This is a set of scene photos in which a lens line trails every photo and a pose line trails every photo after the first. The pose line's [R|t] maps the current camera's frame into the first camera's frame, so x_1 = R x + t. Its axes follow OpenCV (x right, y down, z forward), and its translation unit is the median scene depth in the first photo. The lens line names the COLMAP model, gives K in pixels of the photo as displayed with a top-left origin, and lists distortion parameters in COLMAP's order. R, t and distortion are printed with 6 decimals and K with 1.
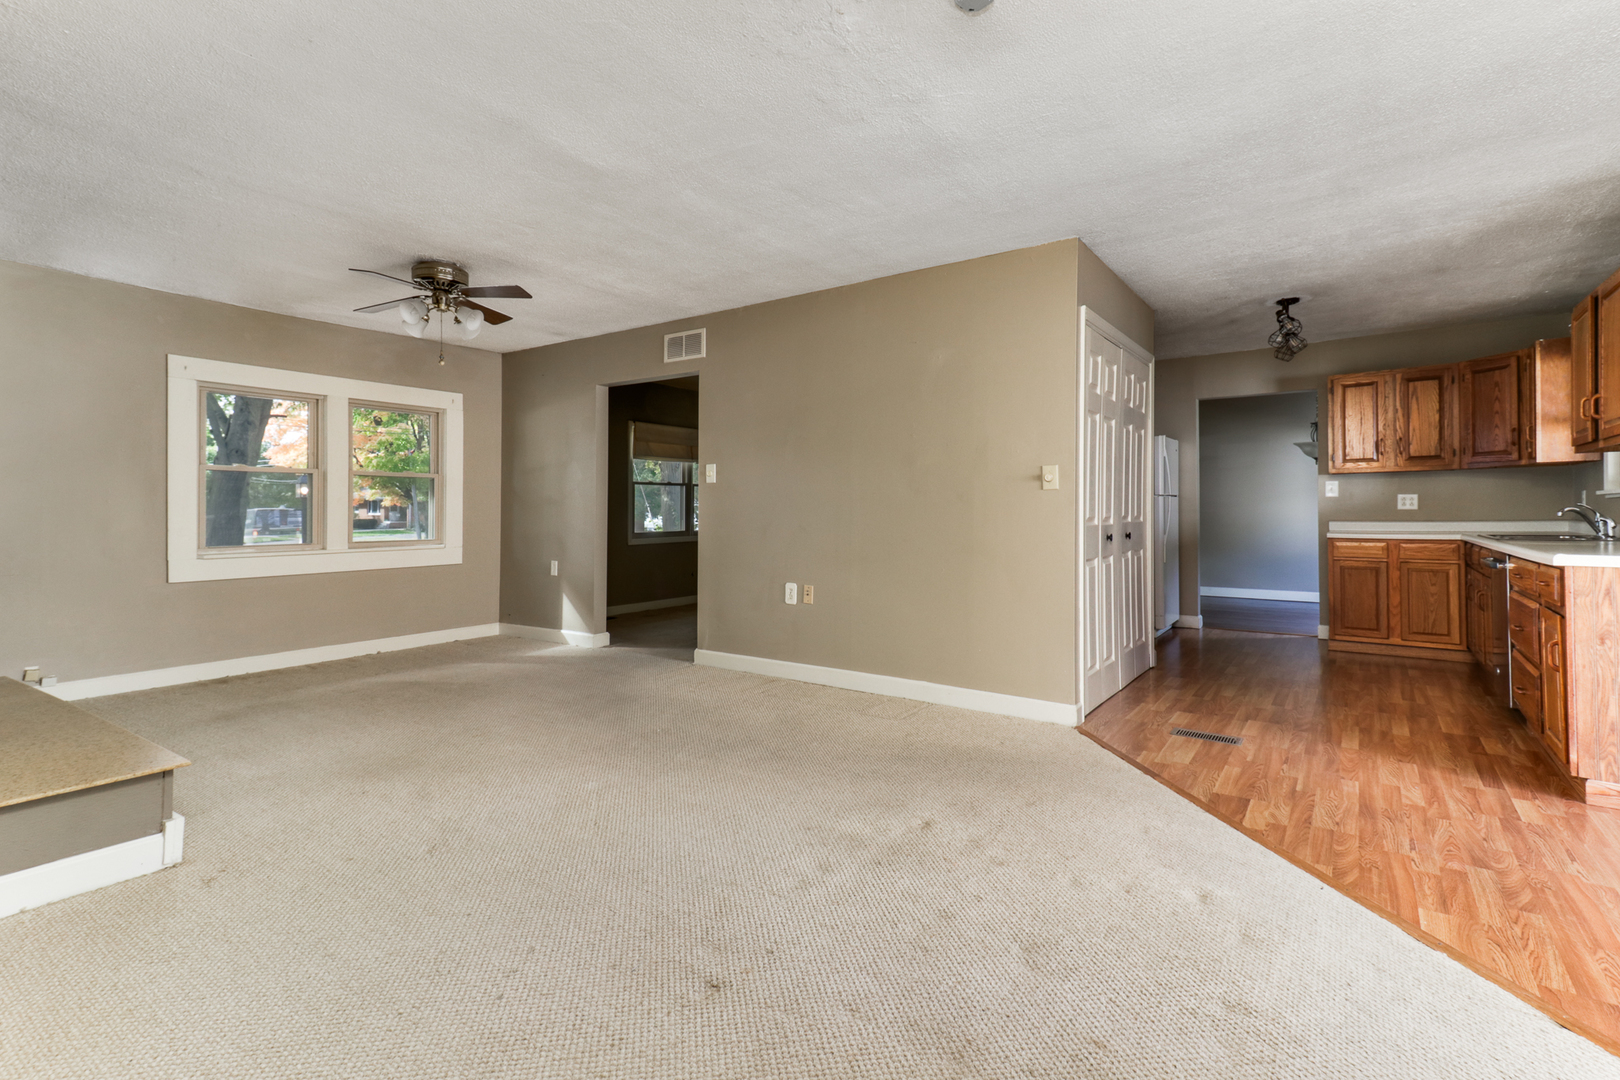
lens RADIAL K [[758.1, 0, 803.3], [0, 758.1, 504.9], [0, 0, 1]] dist [0.018492, -0.000613]
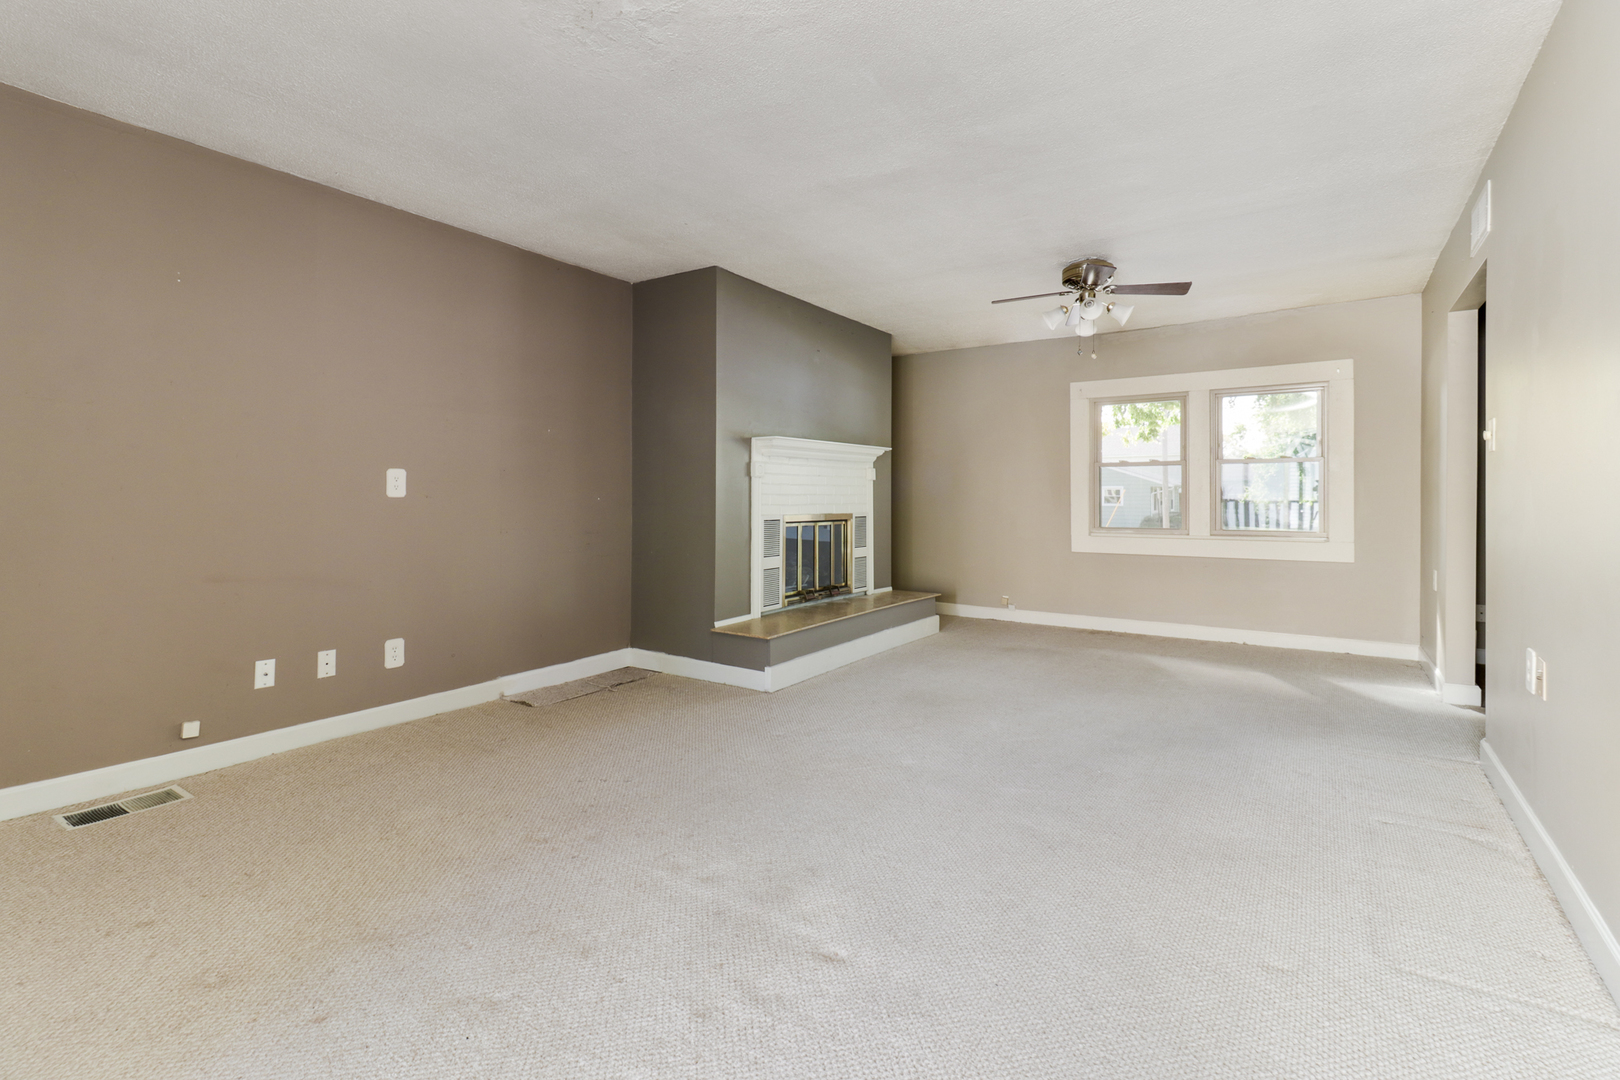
lens RADIAL K [[740.9, 0, 814.7], [0, 740.9, 486.5], [0, 0, 1]] dist [0.021542, -0.012239]
pose [[0.041915, -0.012431, -0.999044, 0.394613], [0.005568, 0.999910, -0.012208, 0.000514], [0.999106, -0.005051, 0.041981, 0.448692]]
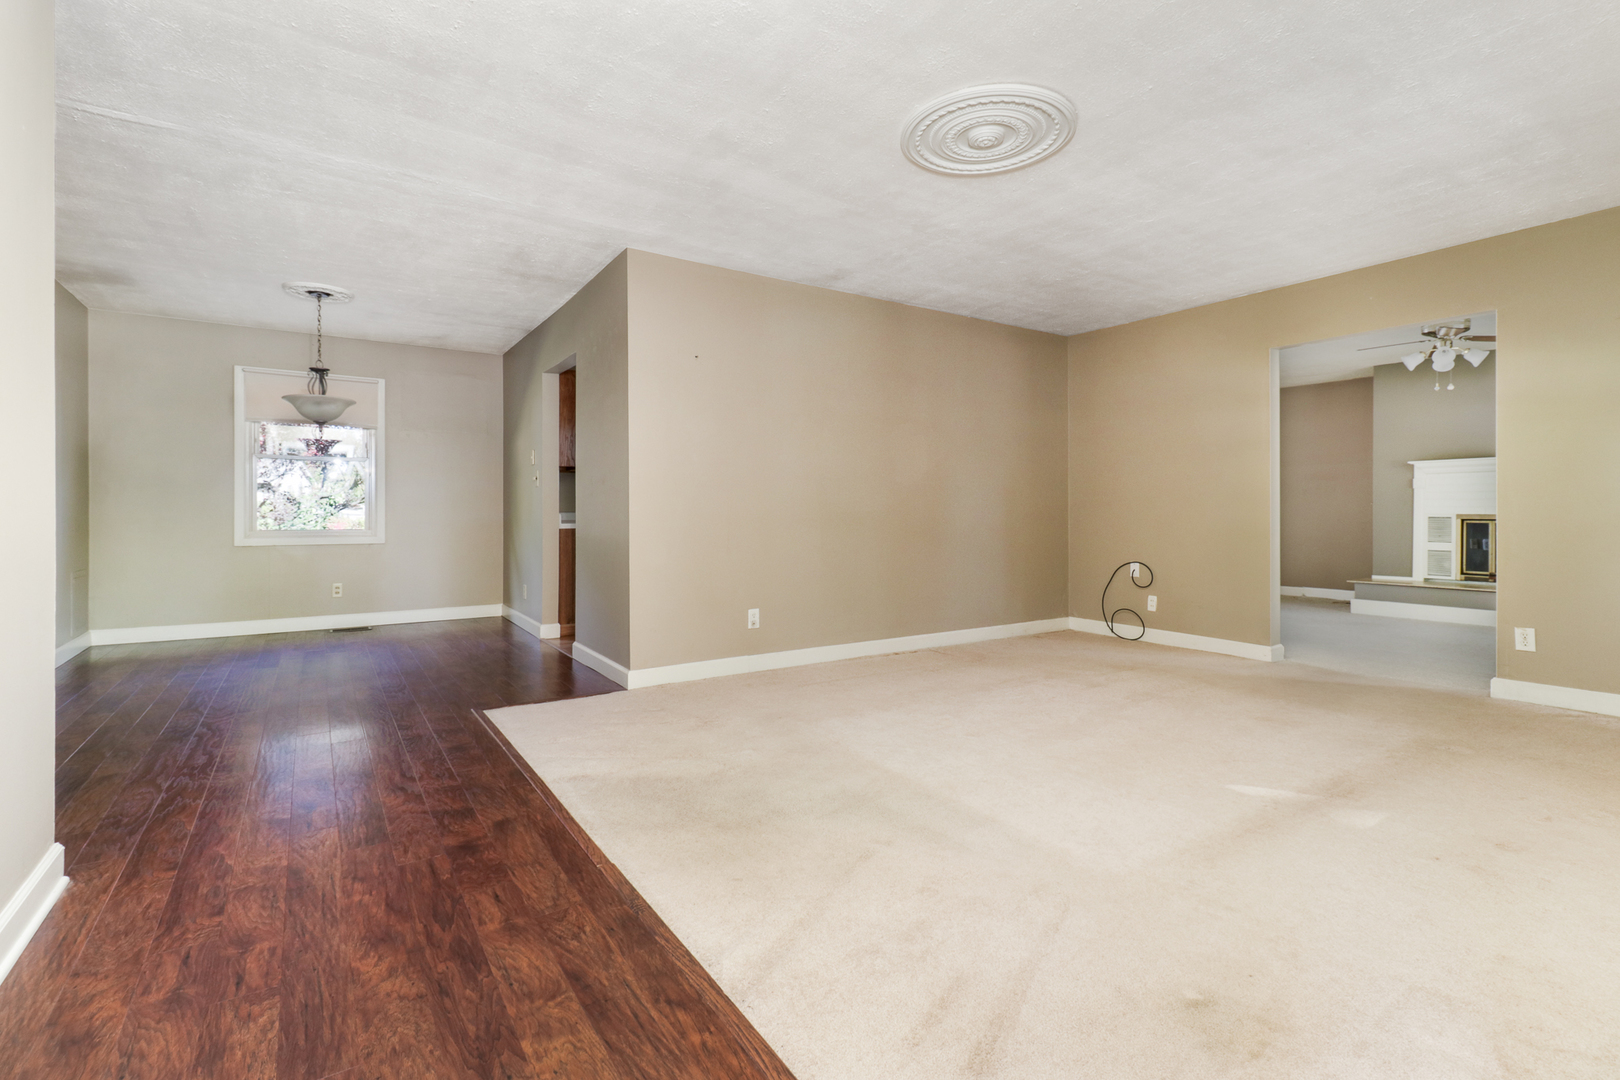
lens RADIAL K [[758.1, 0, 803.3], [0, 758.1, 504.9], [0, 0, 1]] dist [0.018492, -0.000613]
pose [[-0.935559, -0.001726, 0.353166, 0.077510], [-0.004616, 0.999962, -0.007342, 0.022483], [-0.353140, -0.008499, -0.935532, 2.028233]]
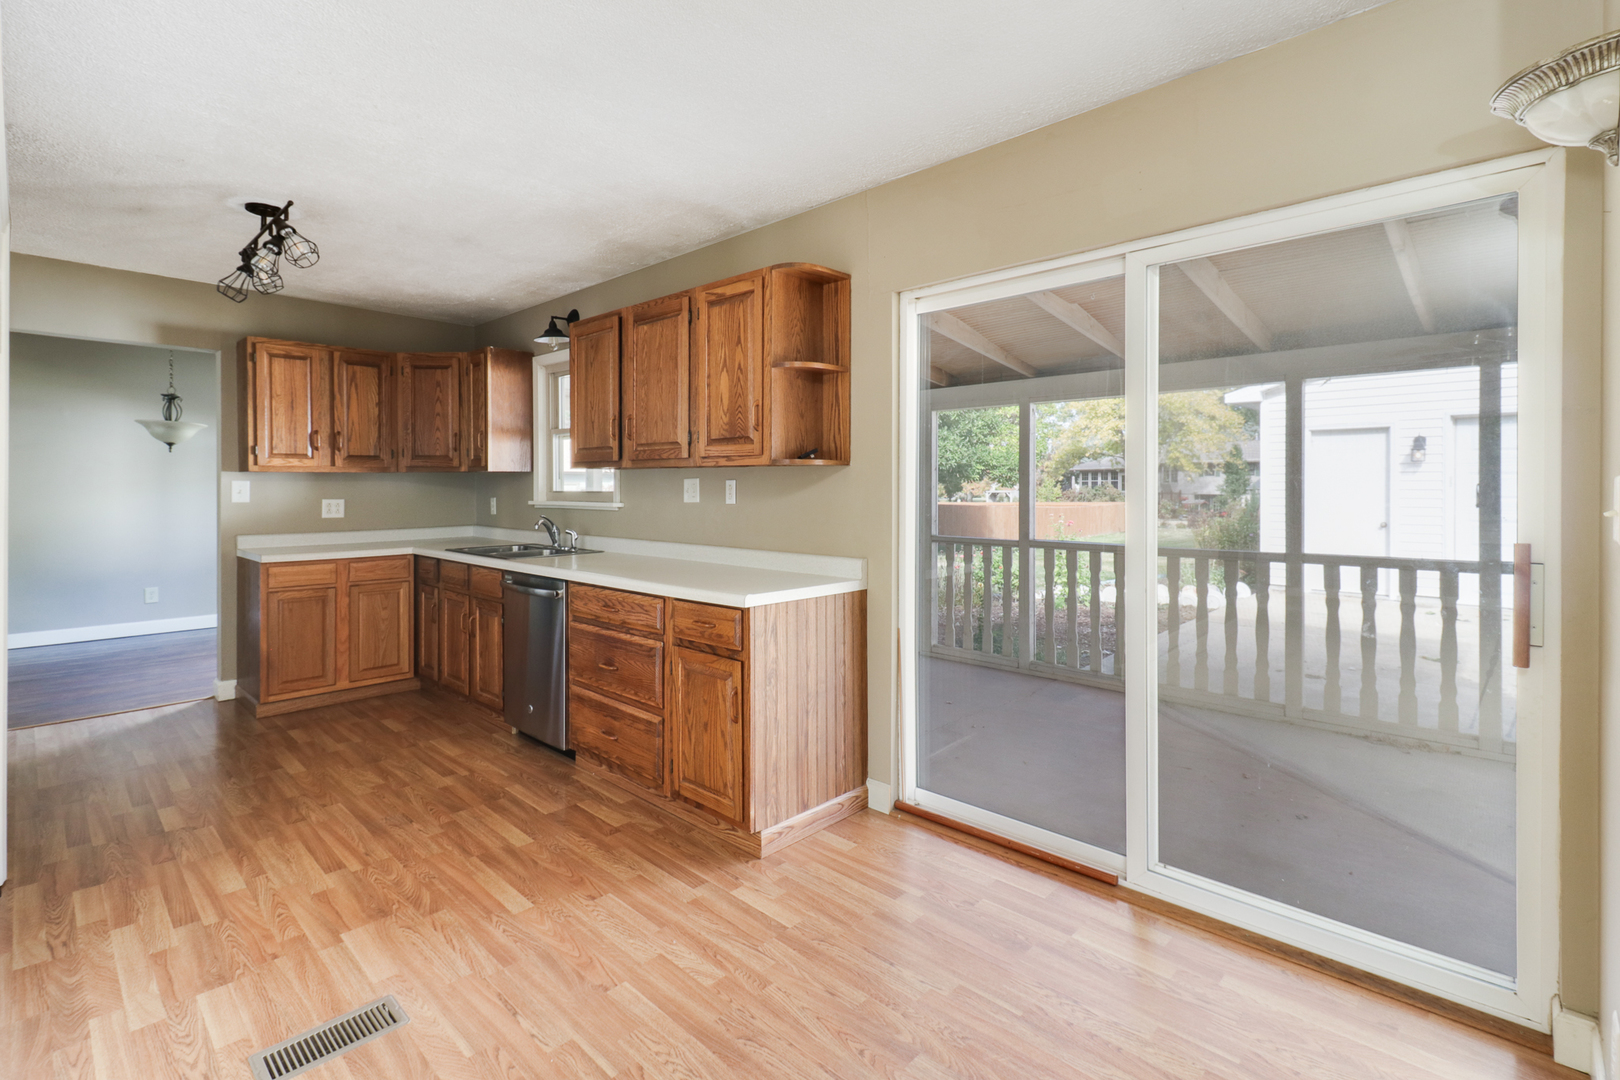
lens RADIAL K [[740.9, 0, 814.7], [0, 740.9, 486.5], [0, 0, 1]] dist [0.021542, -0.012239]
pose [[0.129967, 0.002313, 0.991516, 0.061772], [-0.006792, 0.999976, -0.001442, -0.032870], [-0.991495, -0.006547, 0.129980, 0.413121]]
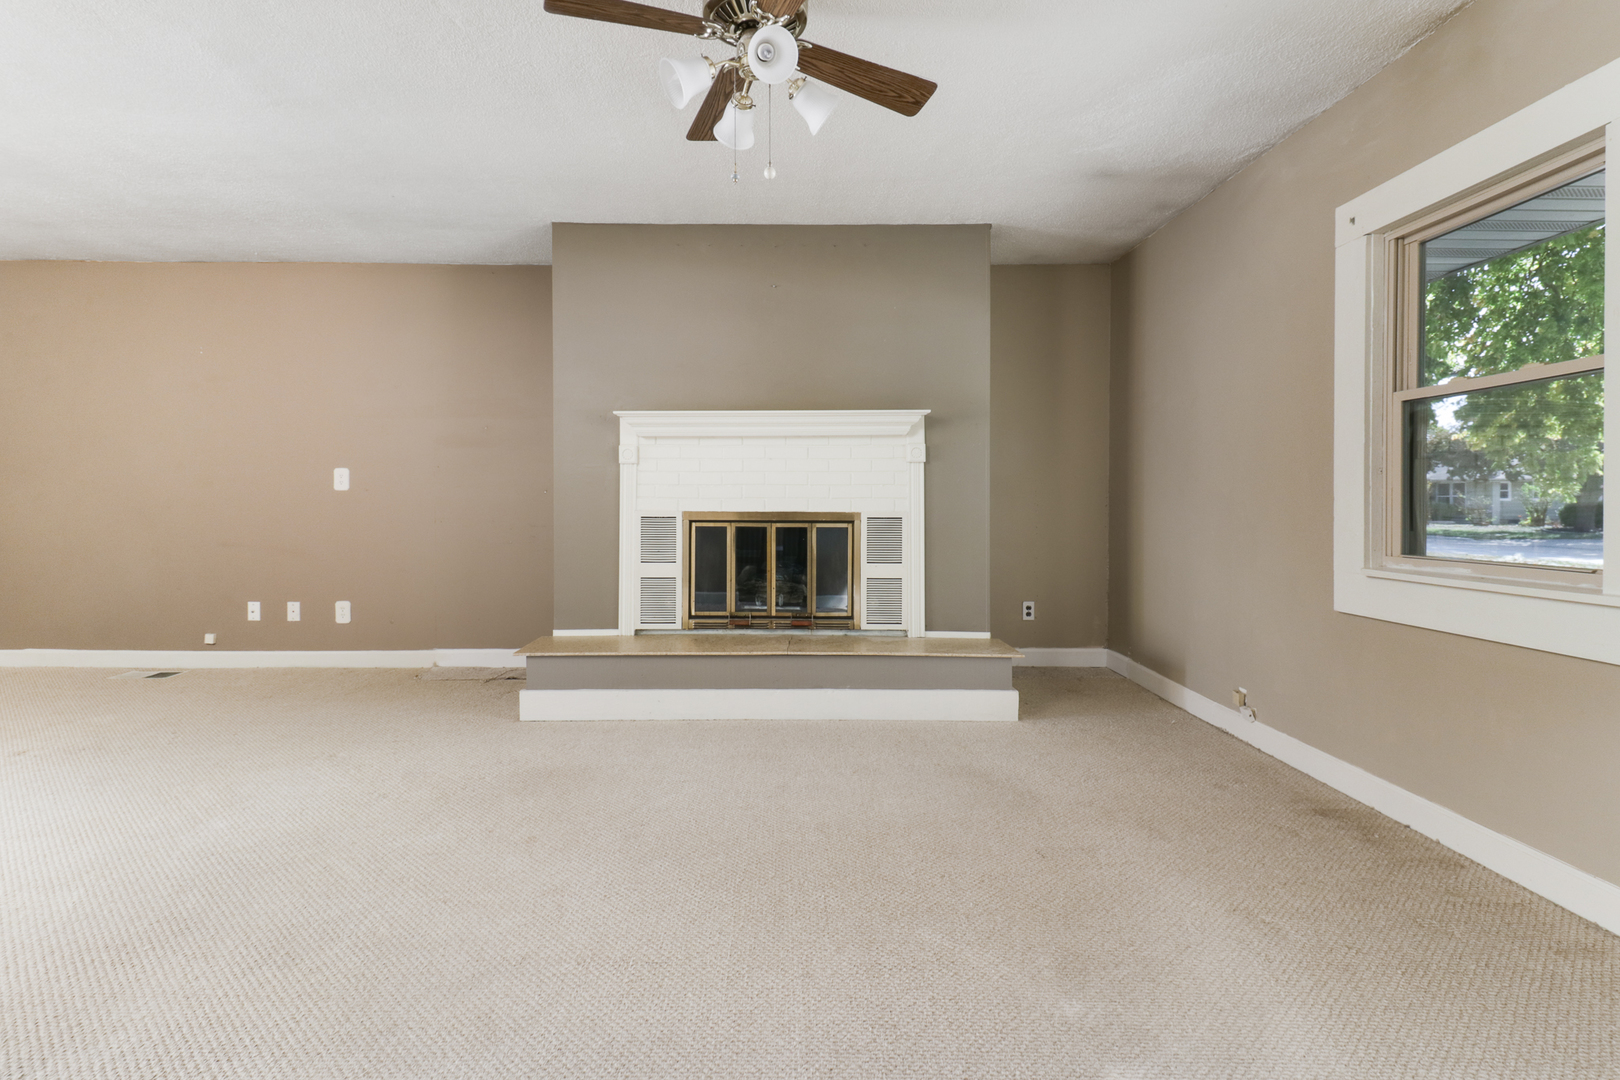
lens RADIAL K [[758.1, 0, 803.3], [0, 758.1, 504.9], [0, 0, 1]] dist [0.018492, -0.000613]
pose [[-0.800633, -0.000894, -0.599155, -0.156770], [0.003135, 0.999979, -0.005682, 0.022425], [0.599147, -0.006427, -0.800613, 1.078538]]
